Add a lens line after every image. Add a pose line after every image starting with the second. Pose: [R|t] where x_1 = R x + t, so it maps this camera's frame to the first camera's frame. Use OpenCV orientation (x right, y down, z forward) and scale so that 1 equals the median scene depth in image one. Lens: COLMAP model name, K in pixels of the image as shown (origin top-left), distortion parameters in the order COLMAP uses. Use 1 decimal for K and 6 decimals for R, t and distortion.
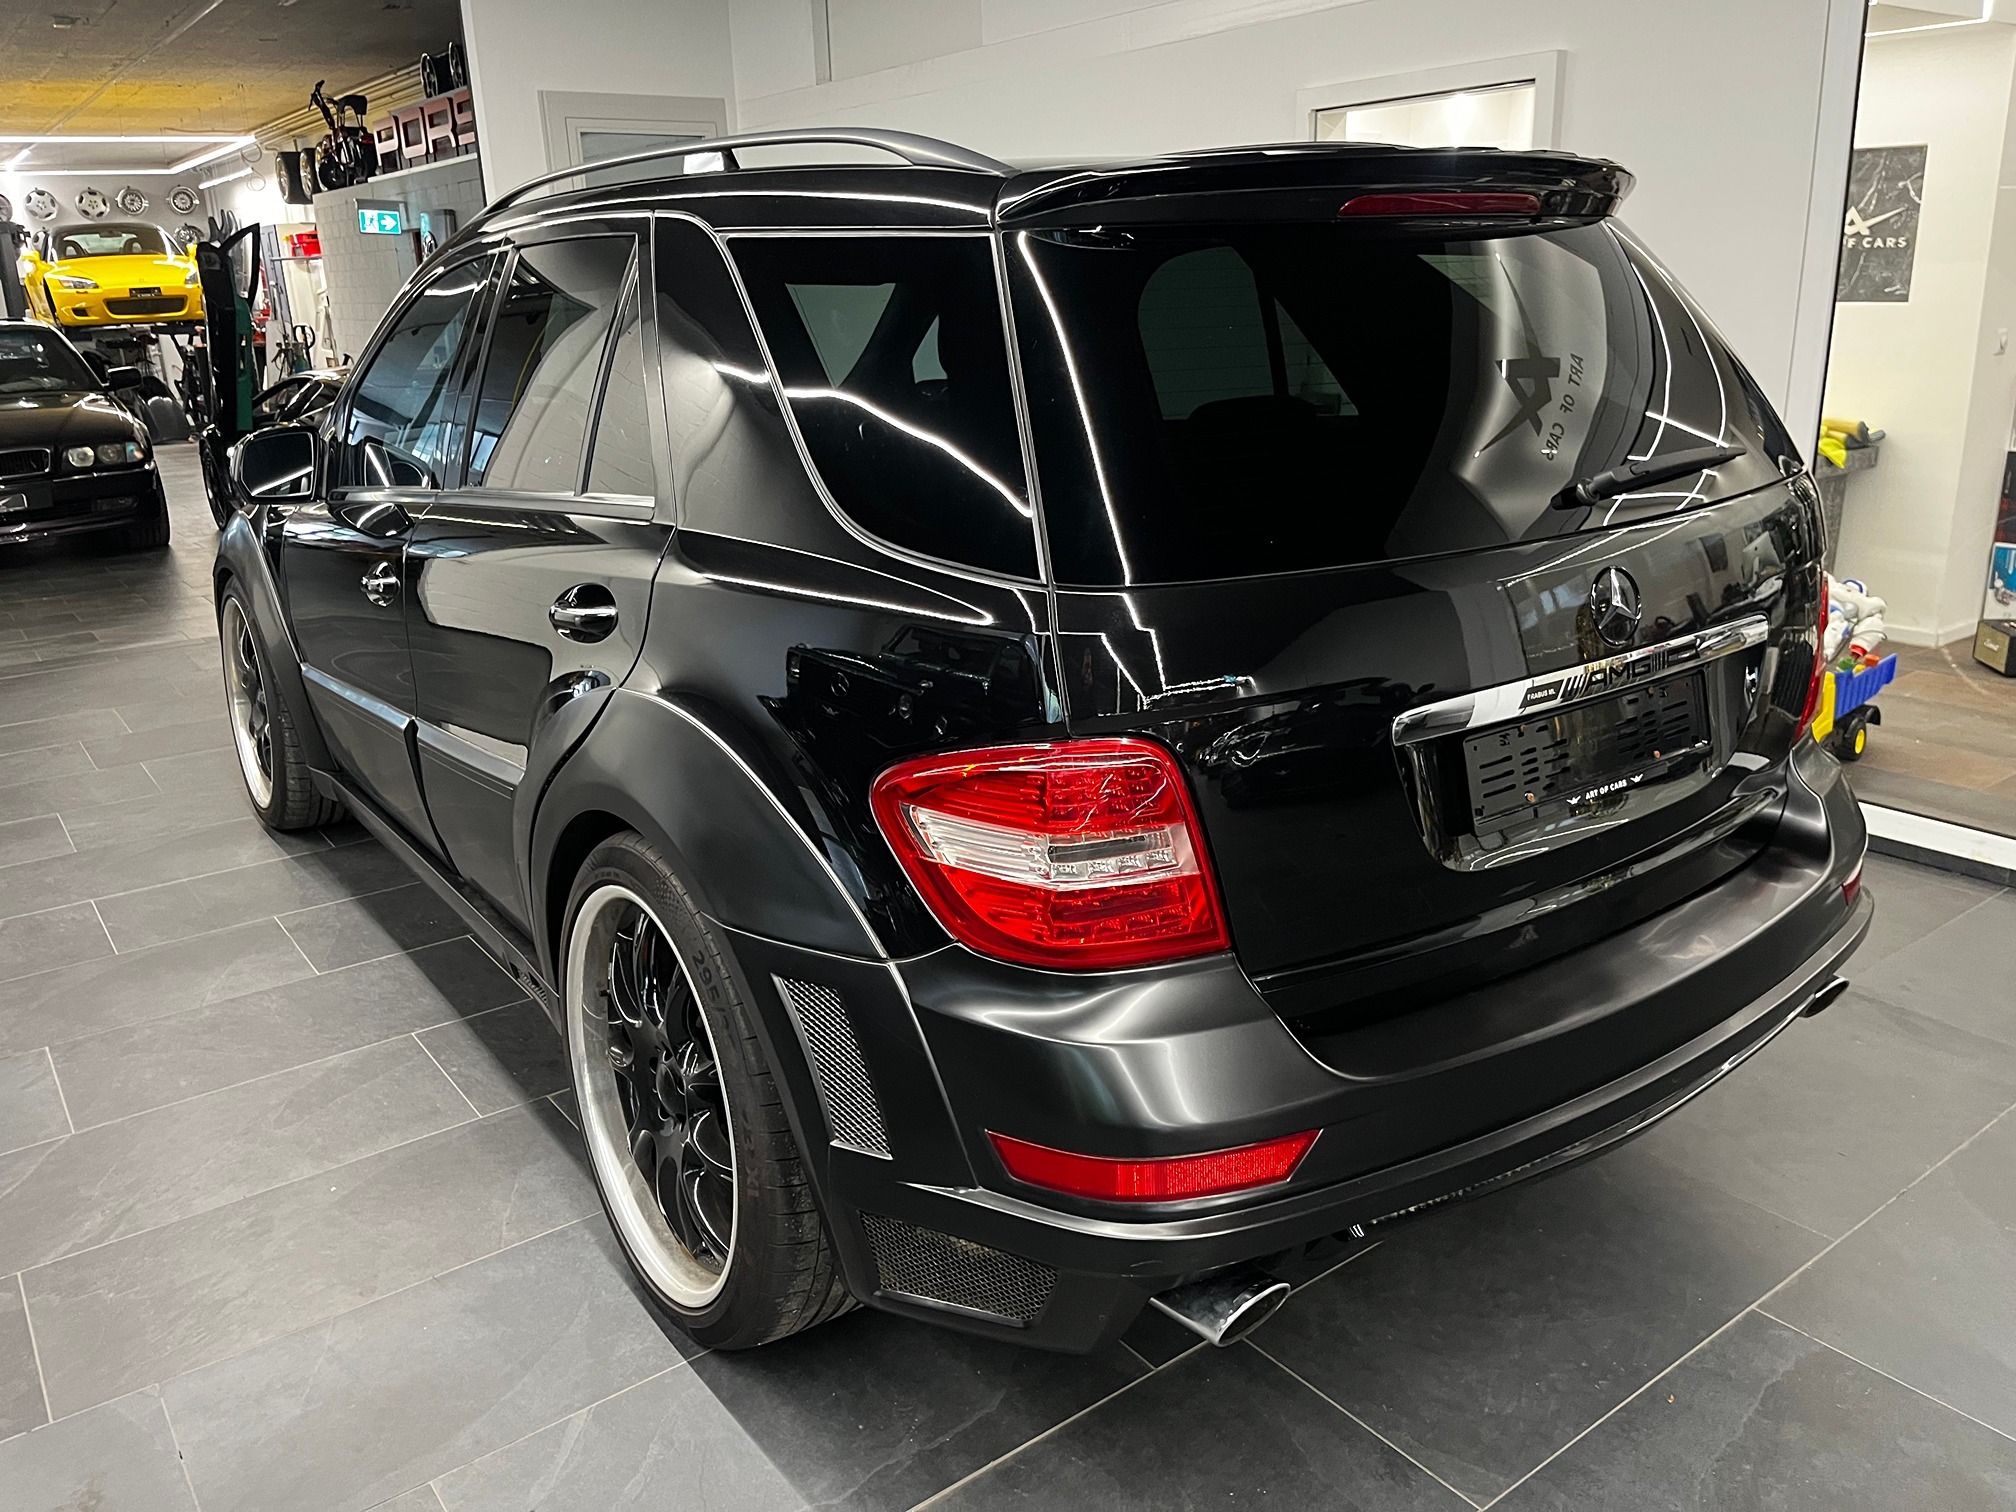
lens RADIAL K [[1548.1, 0, 1008.0], [0, 1548.1, 756.0], [0, 0, 1]] dist [-0.027003, -0.004418]
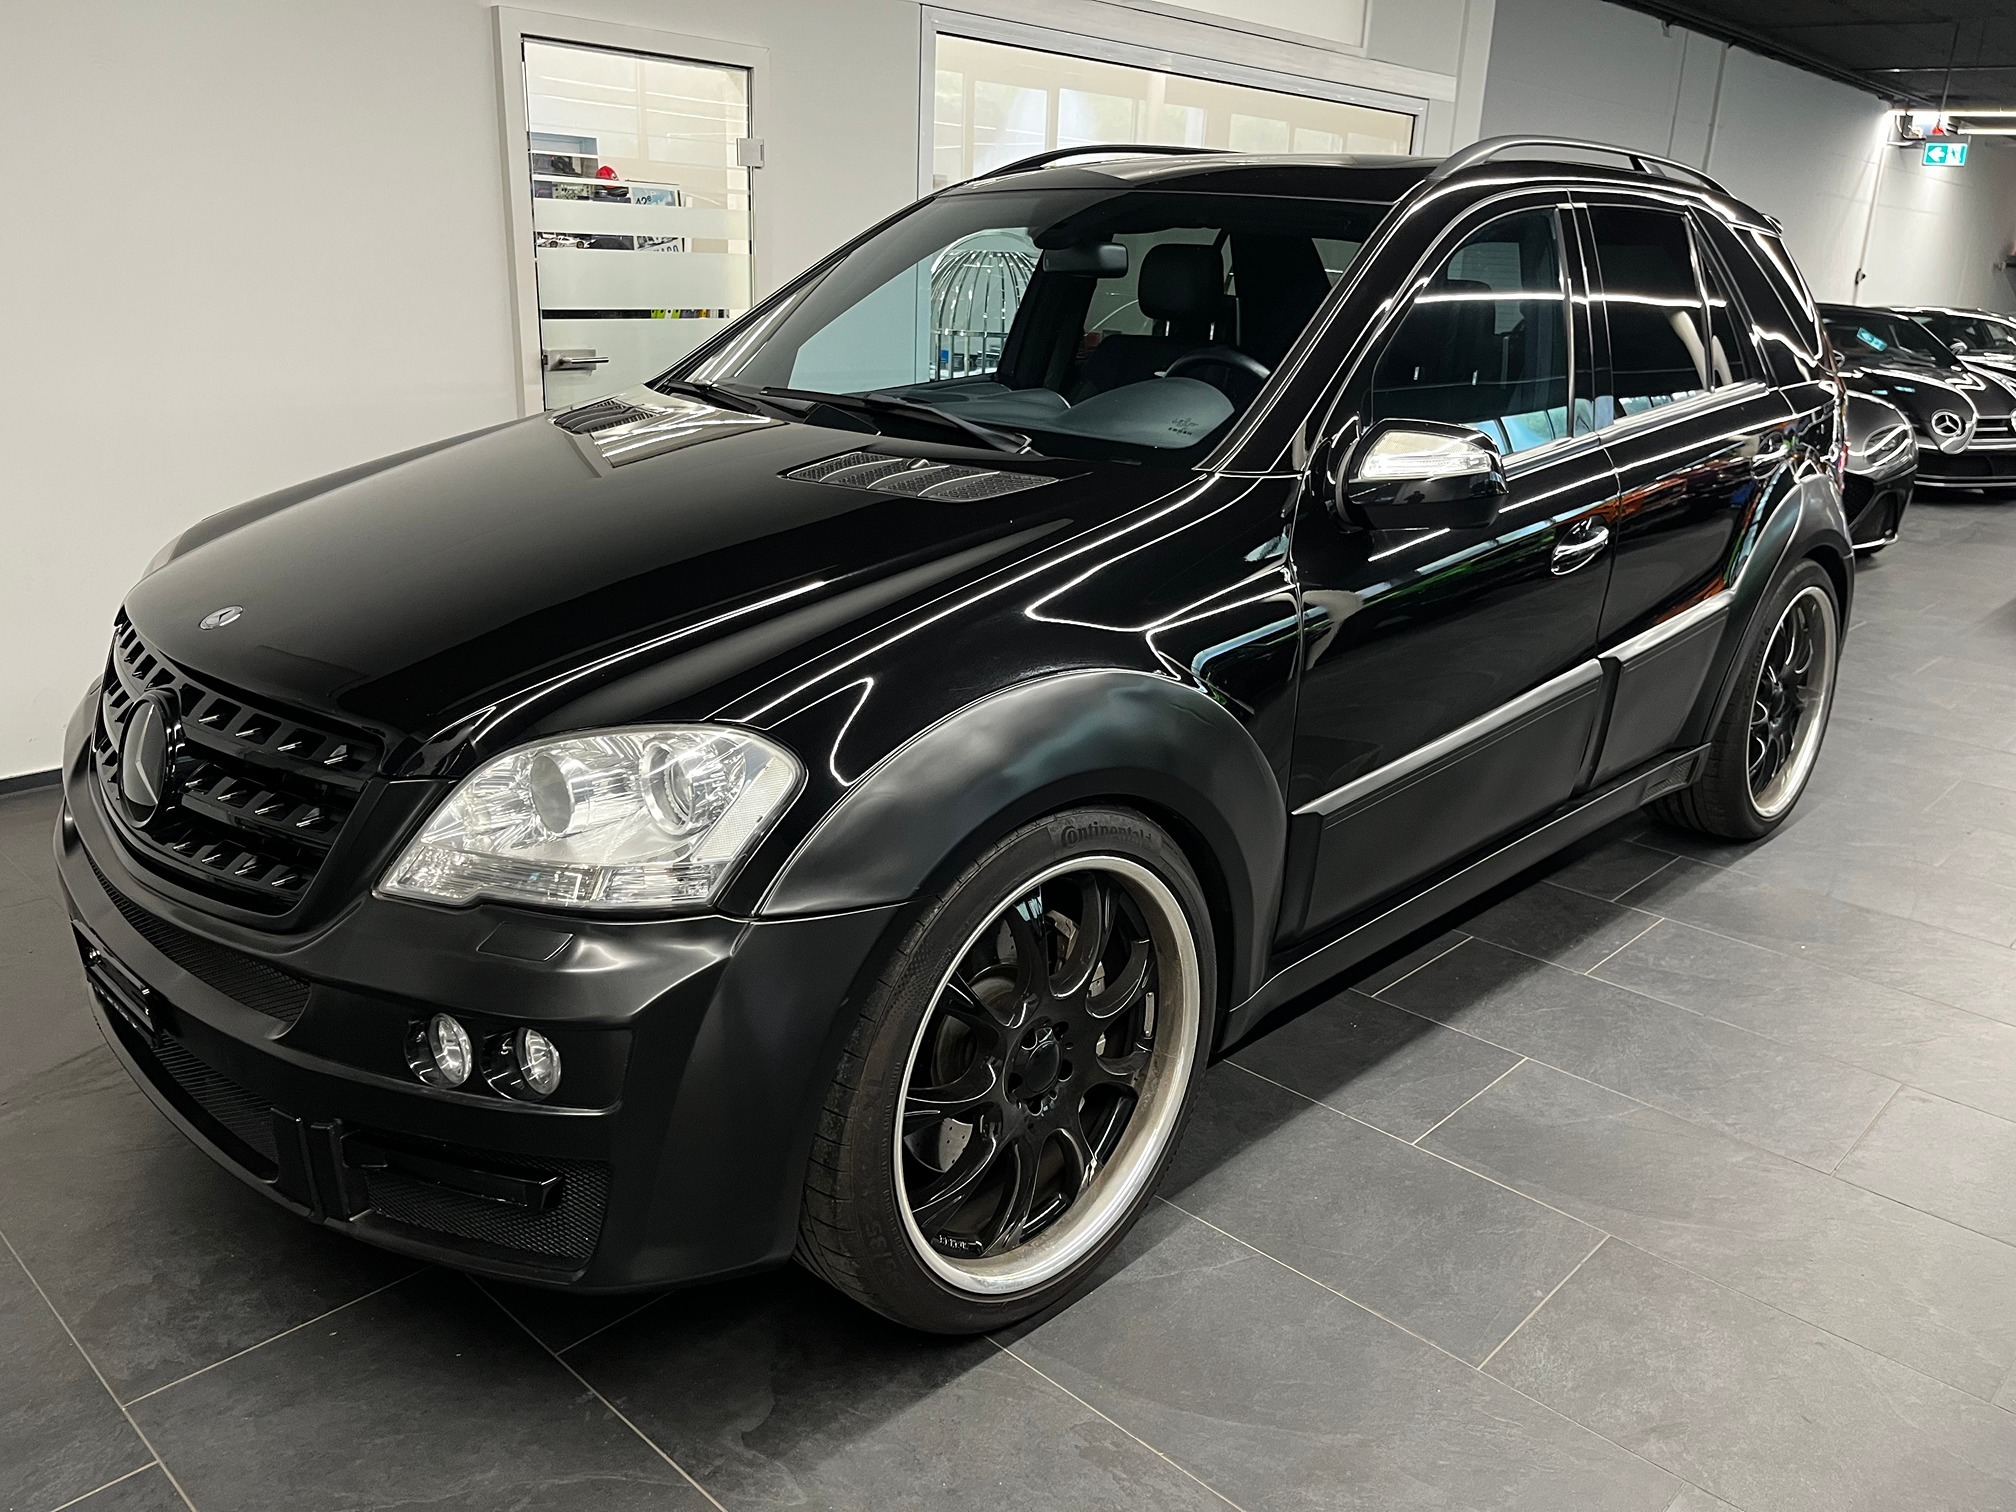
lens RADIAL K [[1548.1, 0, 1008.0], [0, 1548.1, 756.0], [0, 0, 1]] dist [-0.027003, -0.004418]
pose [[-0.171294, -0.284343, 0.943296, -1.092979], [0.260954, 0.910157, 0.321741, -0.333195], [-0.950032, 0.301269, -0.081704, 1.237825]]
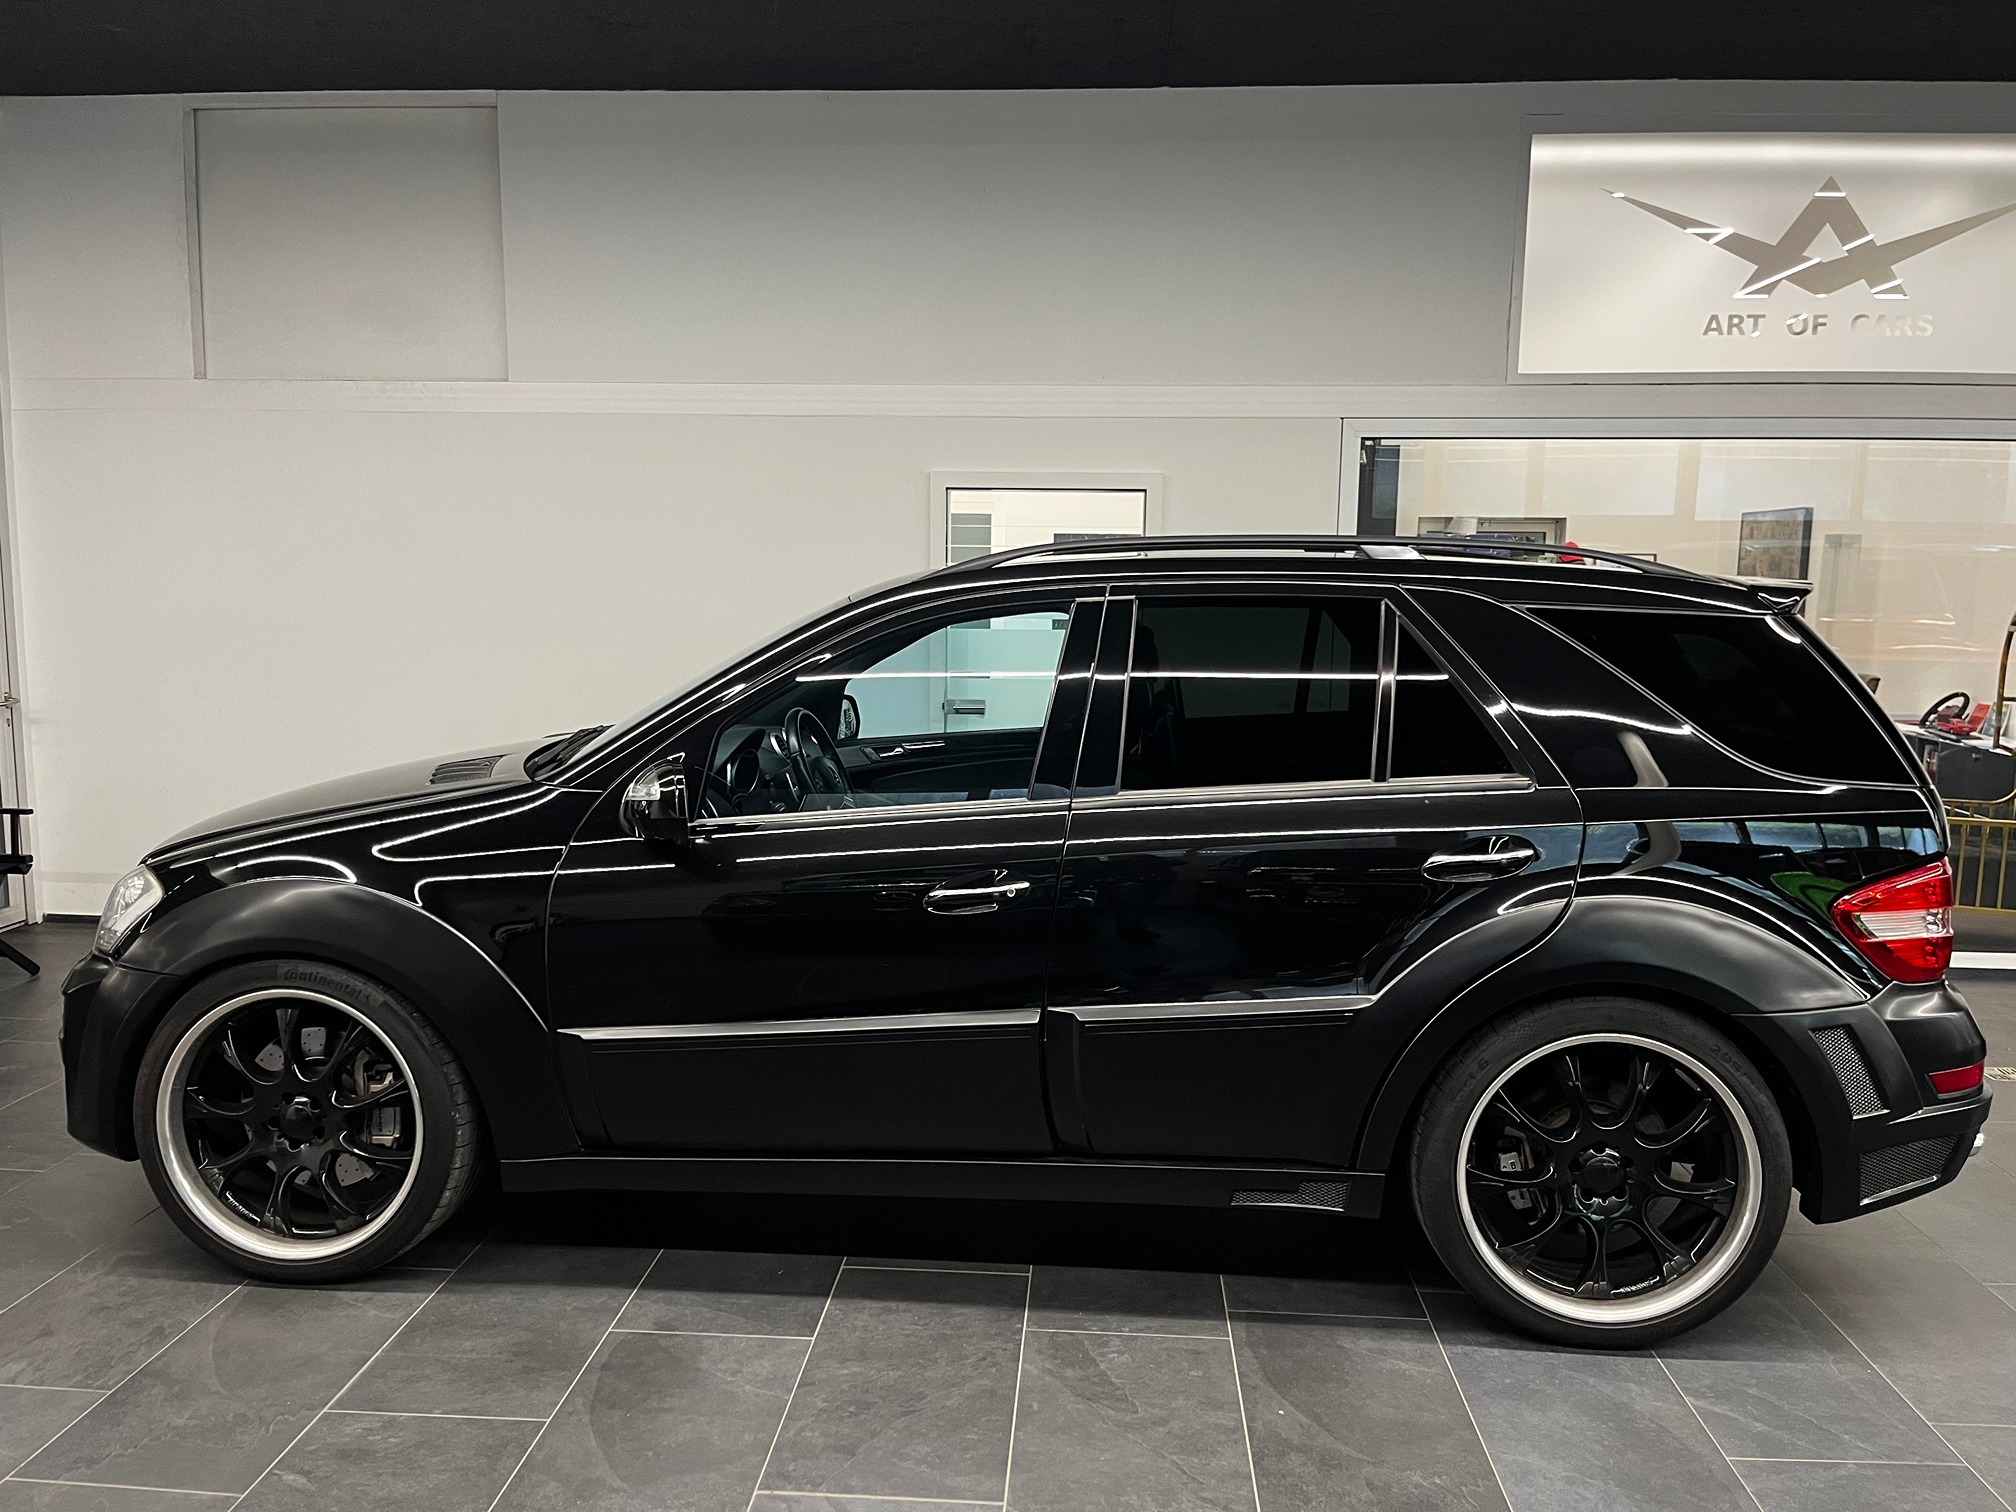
lens RADIAL K [[1537.3, 0, 1008.0], [0, 1537.3, 756.0], [0, 0, 1]] dist [0.010514, 0.000811]
pose [[0.644954, -0.048726, 0.762666, -1.014870], [0.193753, 0.975785, -0.101506, -0.078081], [-0.739252, 0.213236, 0.638777, 0.245253]]
